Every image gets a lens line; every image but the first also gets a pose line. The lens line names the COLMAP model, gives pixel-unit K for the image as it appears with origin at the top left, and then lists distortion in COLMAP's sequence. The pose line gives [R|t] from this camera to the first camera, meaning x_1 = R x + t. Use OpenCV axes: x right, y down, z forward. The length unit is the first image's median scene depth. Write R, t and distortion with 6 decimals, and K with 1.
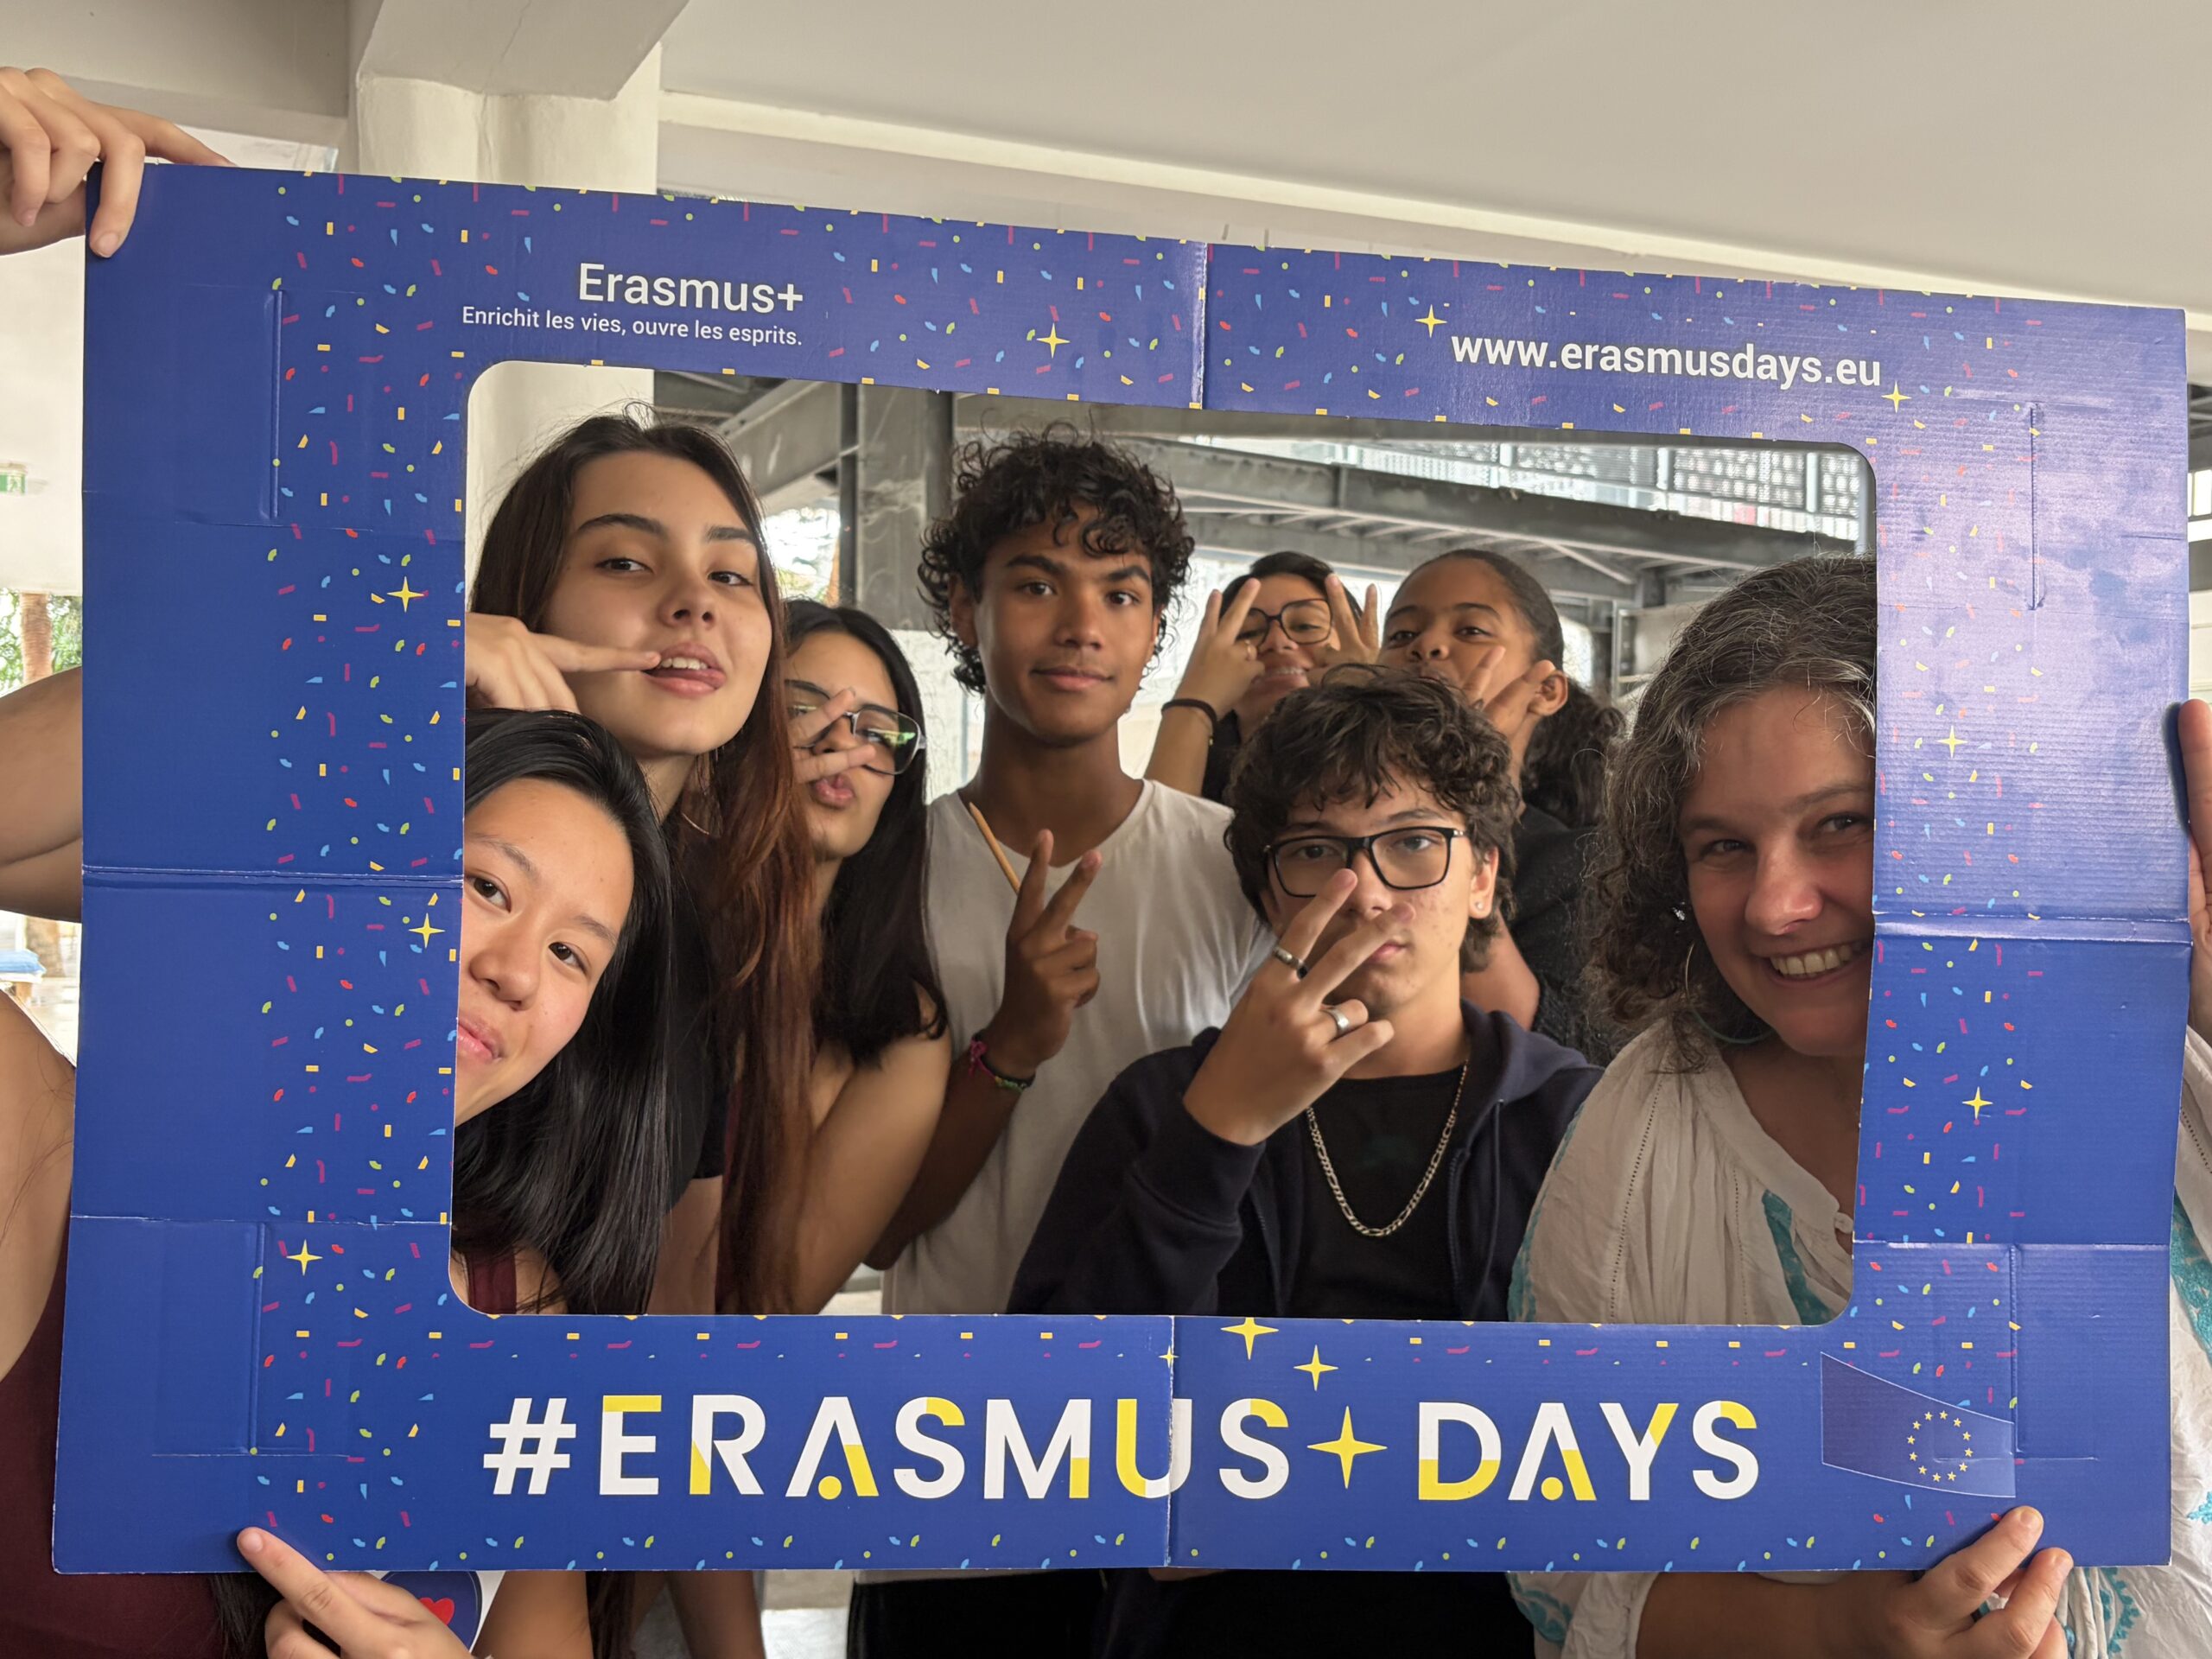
lens RADIAL K [[2189.6, 0, 1190.0], [0, 2189.6, 837.8], [0, 0, 1]] dist [0.291439, 0.001194]
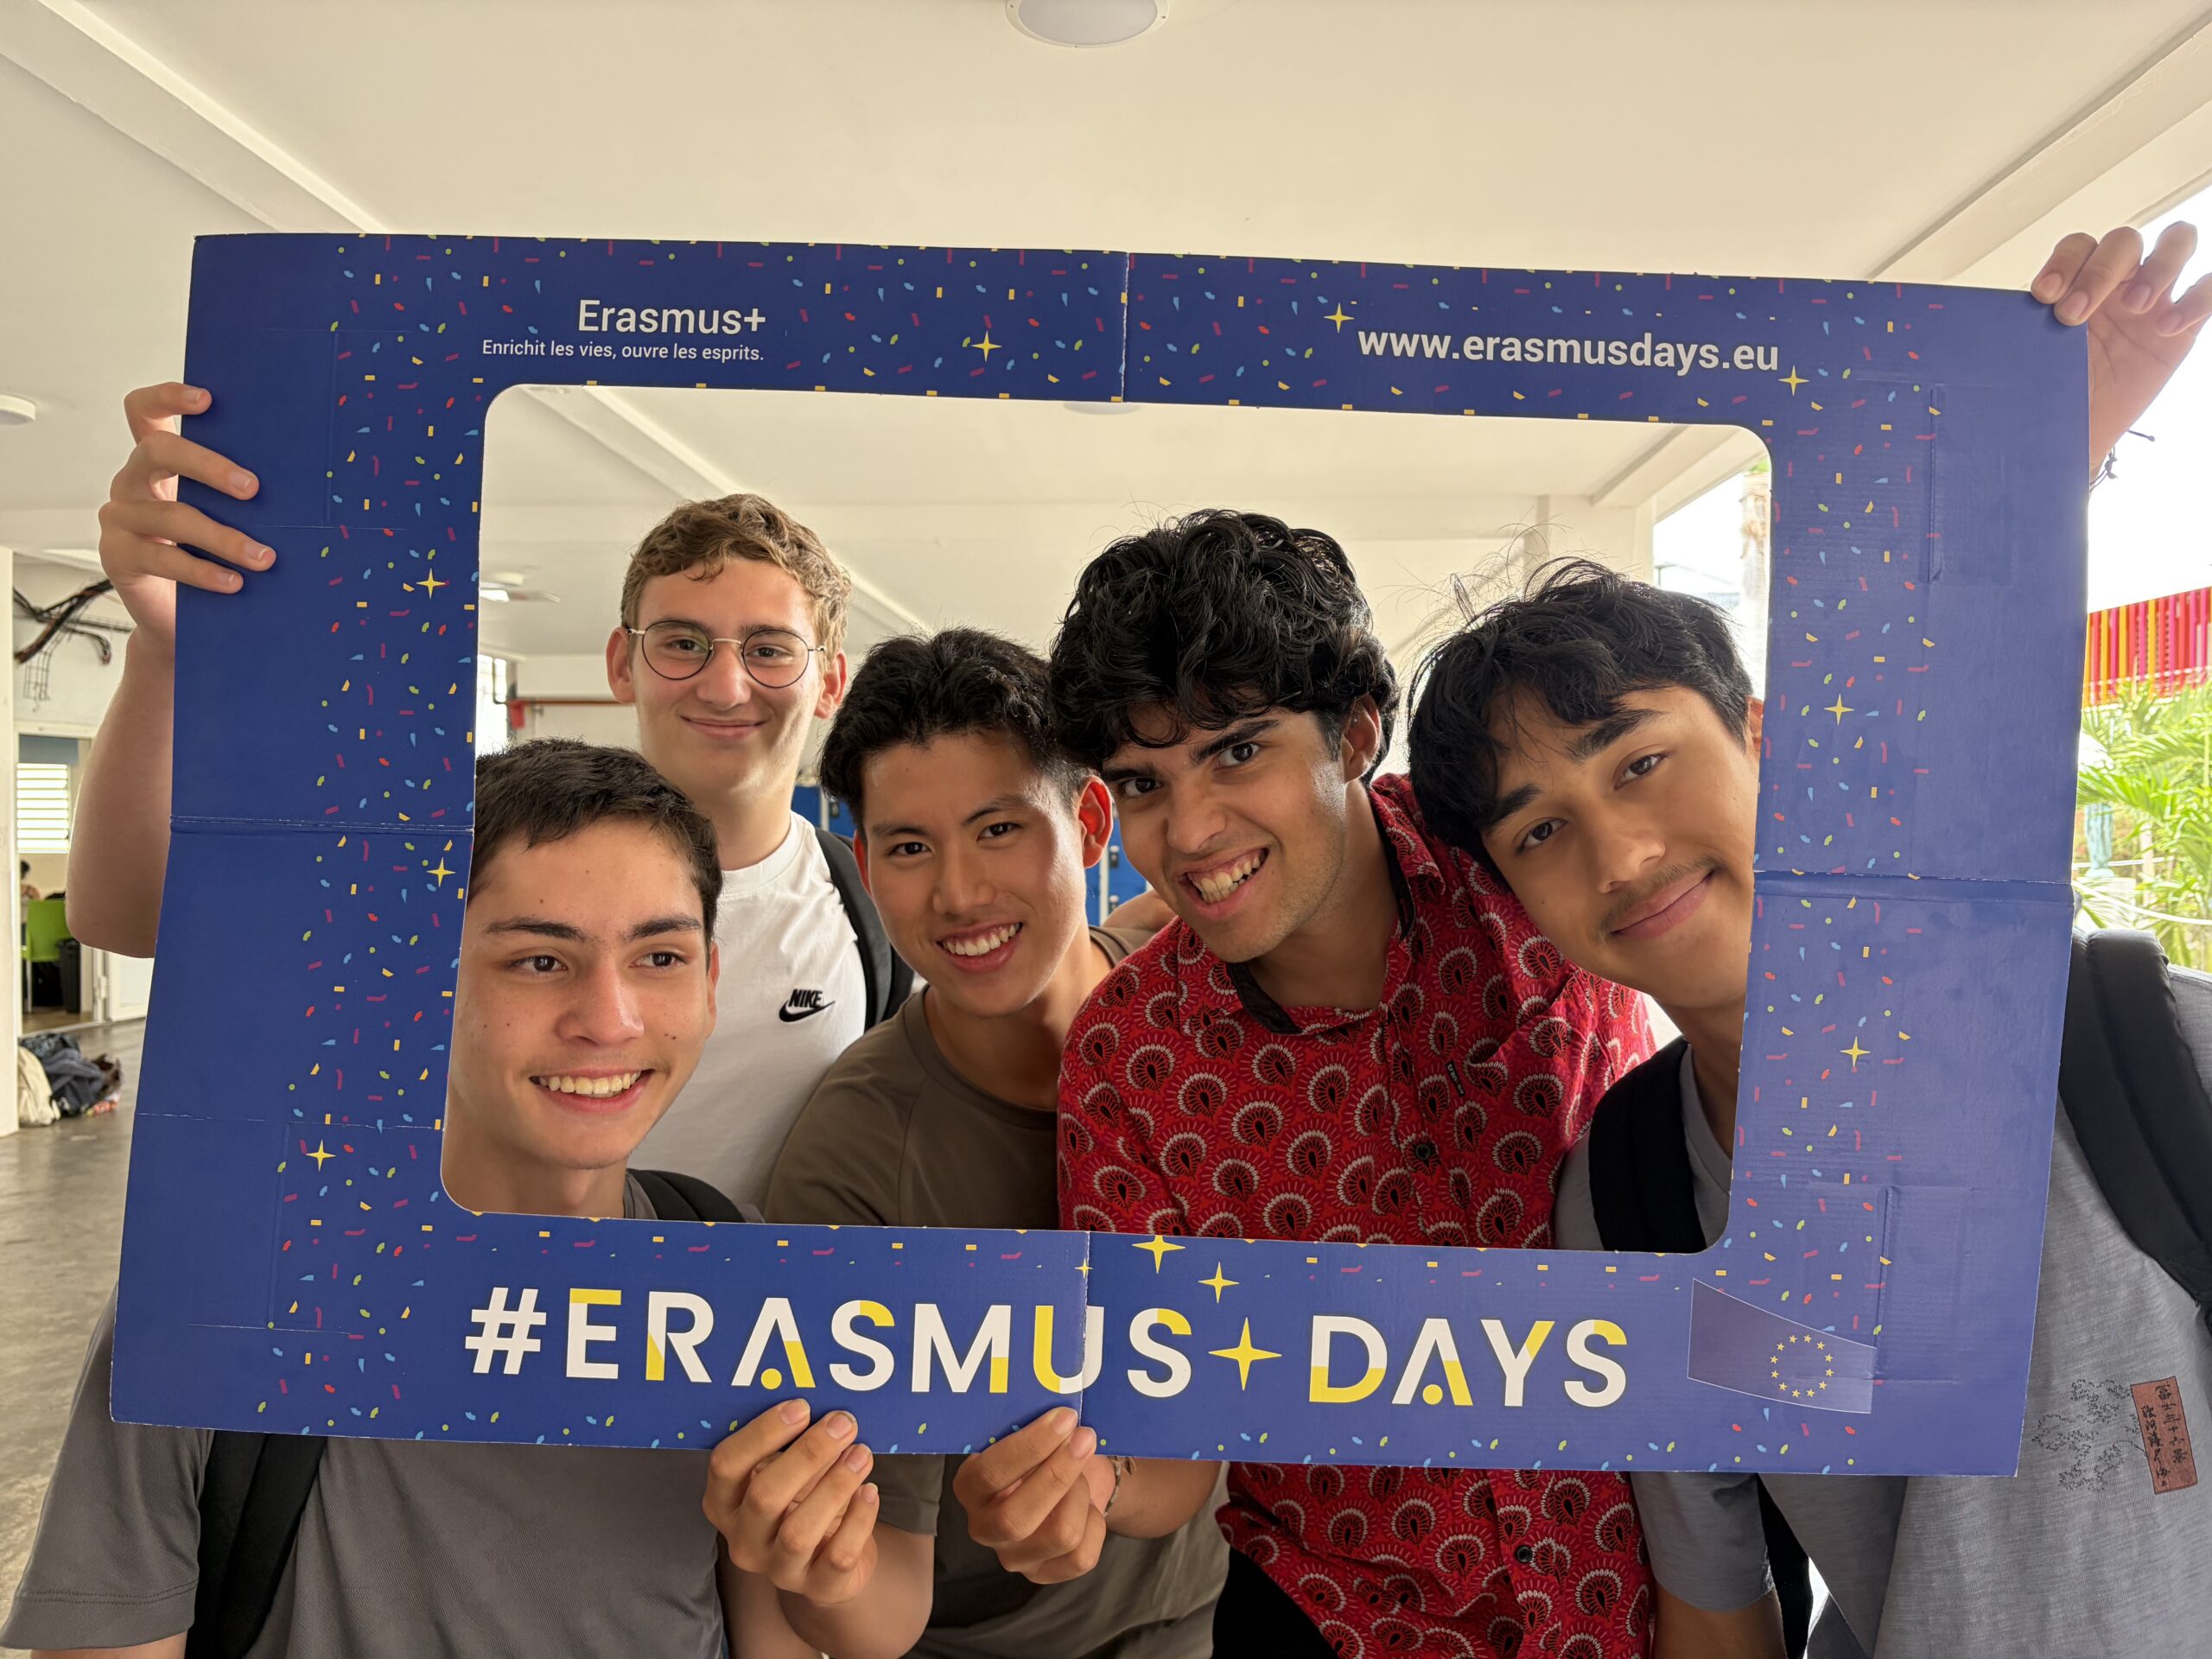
lens RADIAL K [[1691.5, 0, 1216.2], [0, 1691.5, 896.5], [0, 0, 1]] dist [0.015314, 0.001492]
pose [[0.997154, 0.014086, 0.074068, -0.007040], [-0.017637, 0.998715, 0.047508, 0.008524], [-0.073303, -0.048679, 0.996121, 0.167462]]
